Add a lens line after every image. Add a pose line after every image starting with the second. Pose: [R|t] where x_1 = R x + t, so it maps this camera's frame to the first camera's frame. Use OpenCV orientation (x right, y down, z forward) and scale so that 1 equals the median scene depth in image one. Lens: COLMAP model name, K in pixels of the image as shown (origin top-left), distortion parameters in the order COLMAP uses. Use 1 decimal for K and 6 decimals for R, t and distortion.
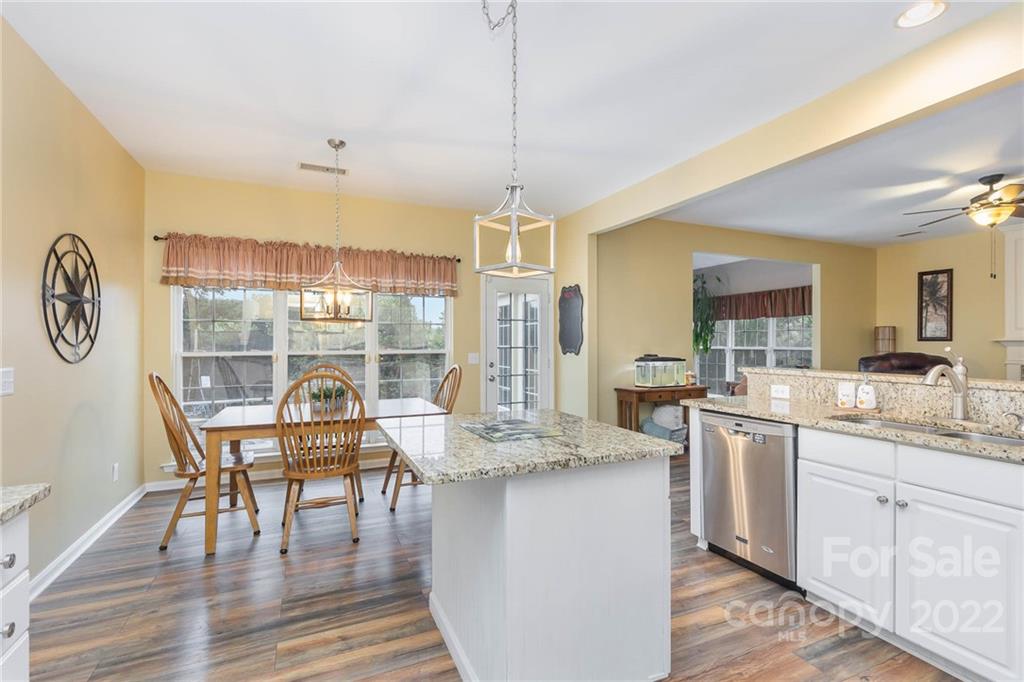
lens RADIAL K [[470.9, 0, 512.9], [0, 470.9, 346.2], [0, 0, 1]] dist [0.002399, -0.000194]
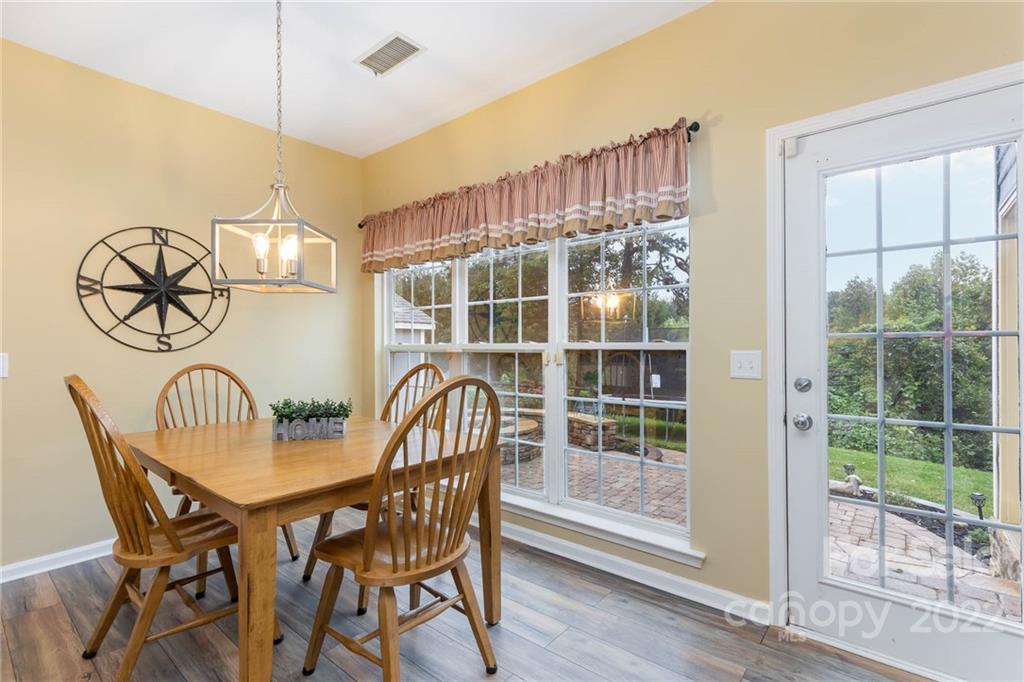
lens RADIAL K [[470.9, 0, 506.7], [0, 470.9, 342.8], [0, 0, 1]] dist [0.002399, -0.000194]
pose [[0.435605, 0.001747, -0.900136, 0.190394], [0.006928, 0.999962, 0.005293, 0.004689], [0.900111, -0.008541, 0.435576, 0.681790]]
